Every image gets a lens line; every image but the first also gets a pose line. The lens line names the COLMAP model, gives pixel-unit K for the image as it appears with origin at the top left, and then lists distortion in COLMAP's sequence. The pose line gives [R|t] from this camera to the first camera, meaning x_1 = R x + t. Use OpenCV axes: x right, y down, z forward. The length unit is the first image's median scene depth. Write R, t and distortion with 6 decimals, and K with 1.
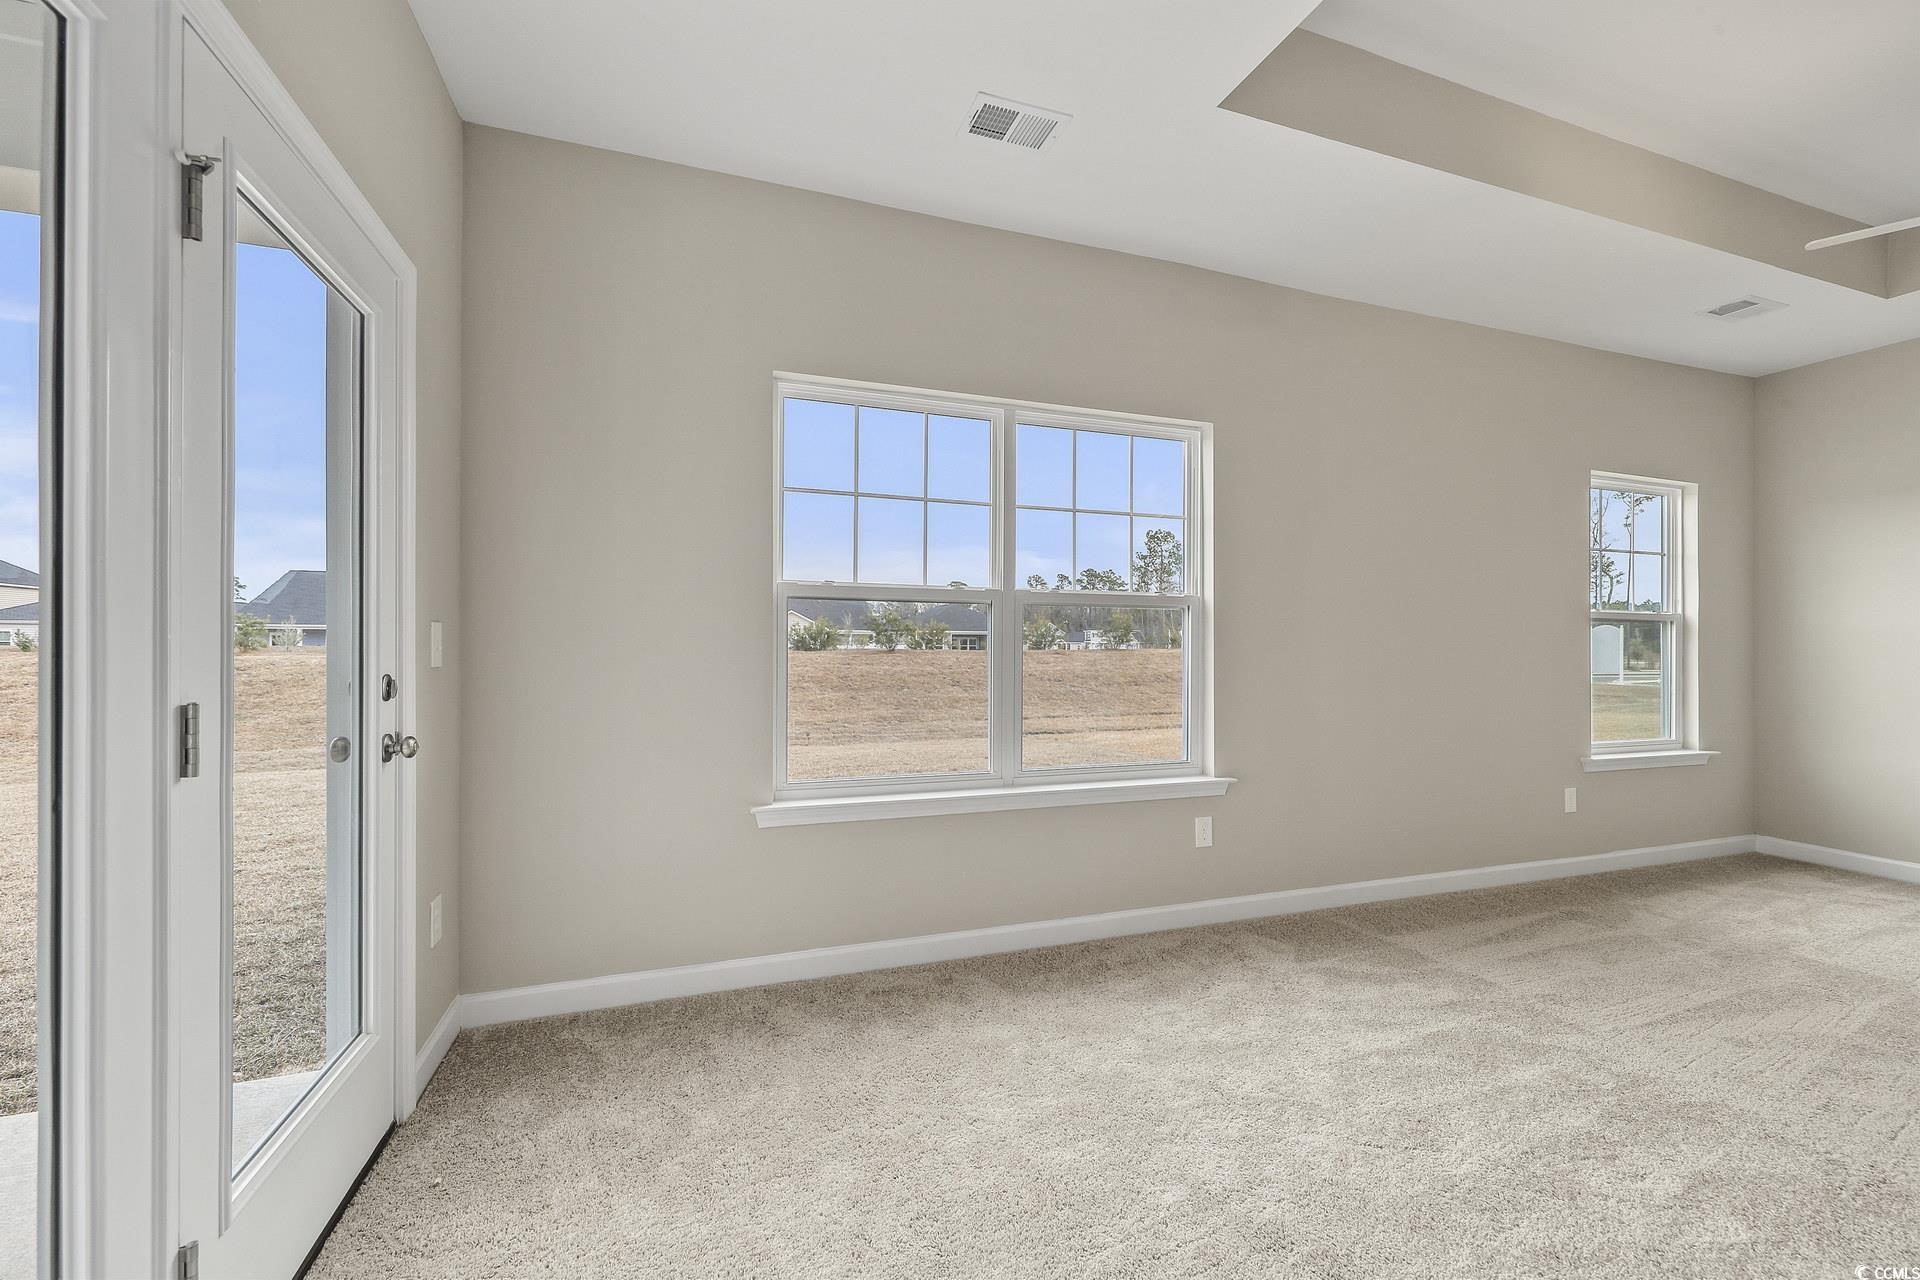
lens RADIAL K [[753.6, 0, 953.8], [0, 753.6, 645.4], [0, 0, 1]] dist [-0.002376, 0.000076]
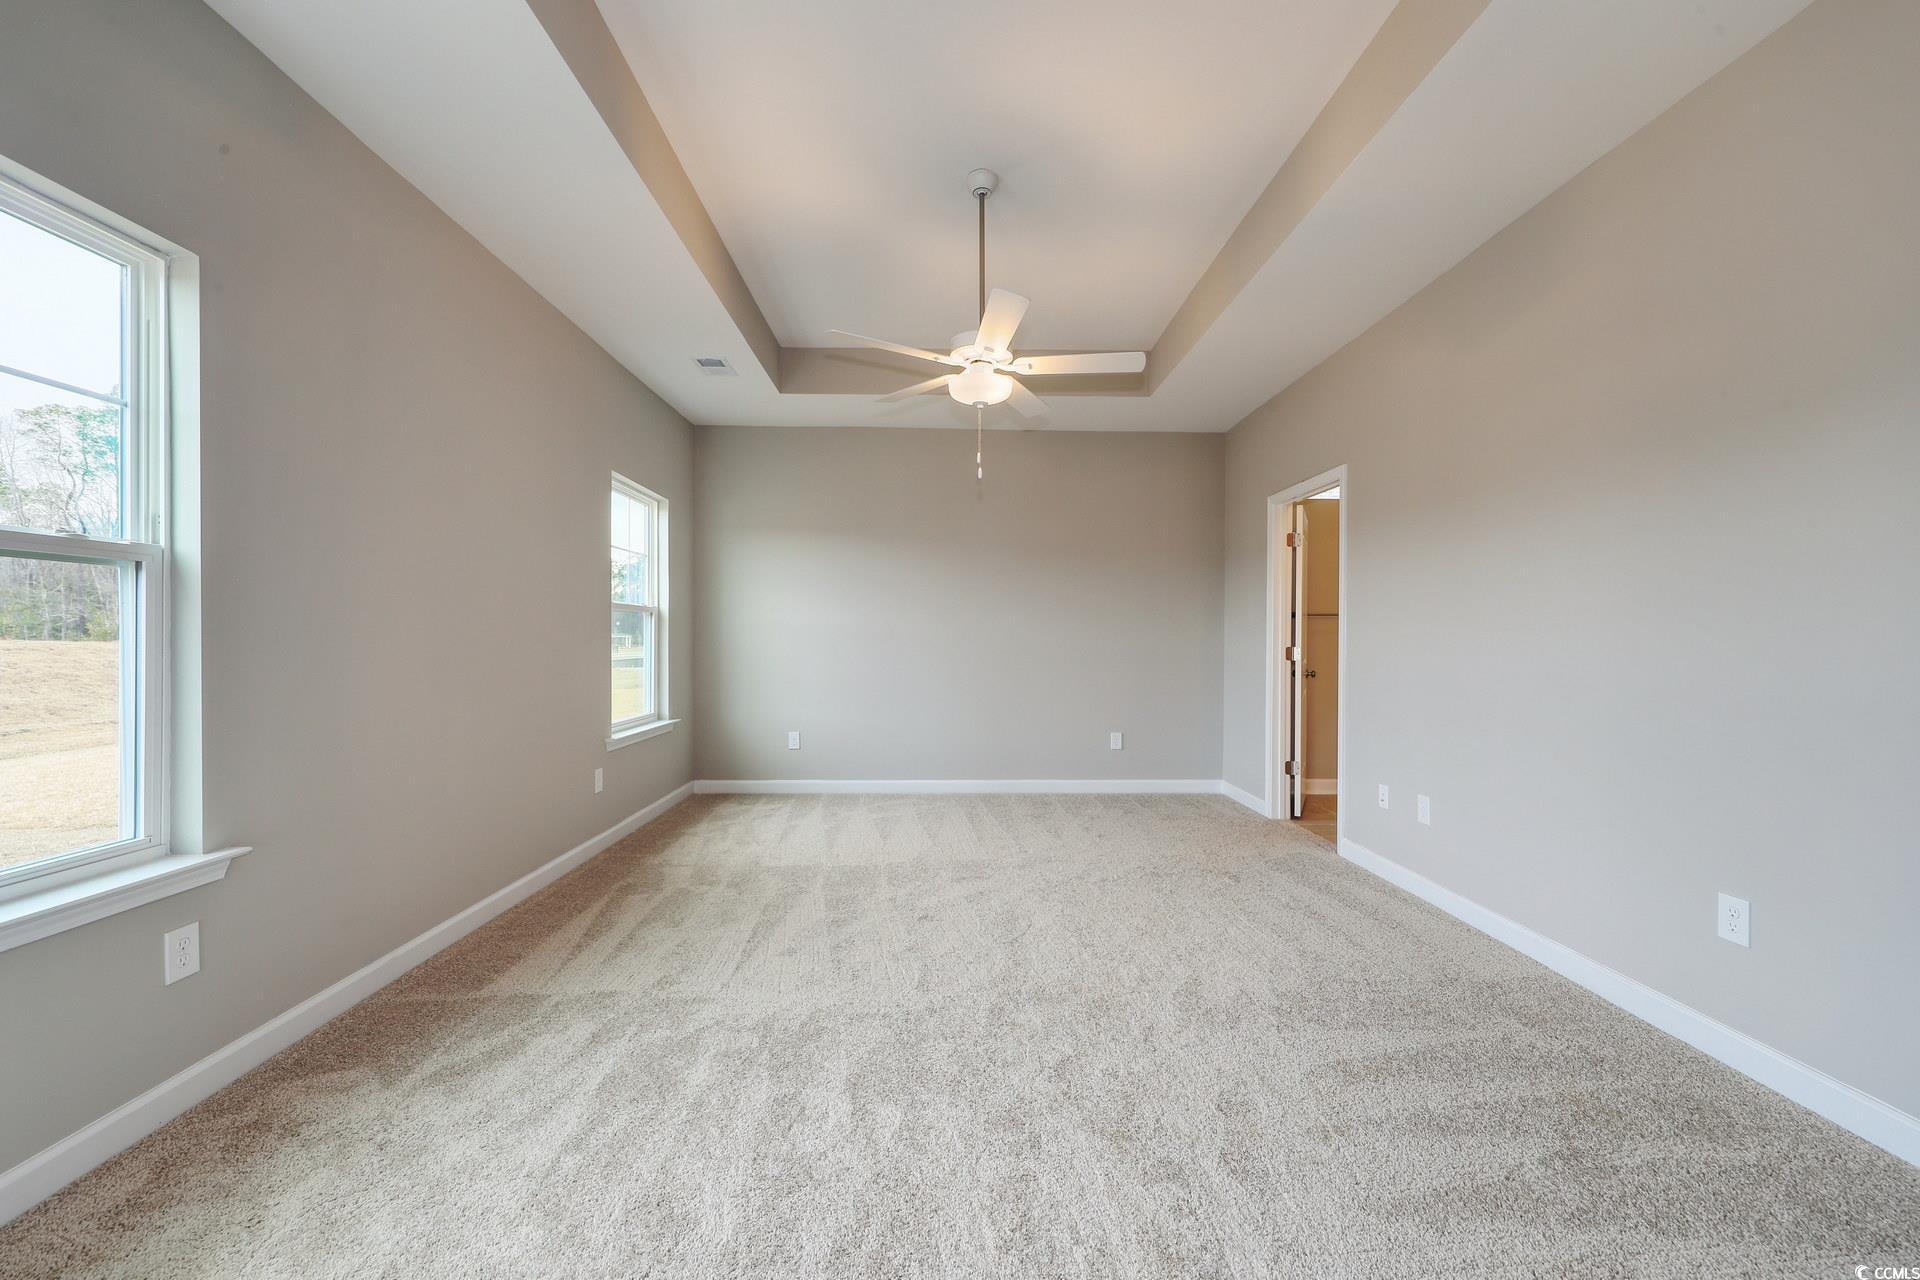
lens RADIAL K [[753.6, 0, 966.1], [0, 753.6, 641.7], [0, 0, 1]] dist [-0.002376, 0.000076]
pose [[0.293526, -0.008906, 0.955909, -0.048835], [-0.002979, 0.999943, 0.010230, -0.000978], [-0.955946, -0.005850, 0.293483, 0.288114]]
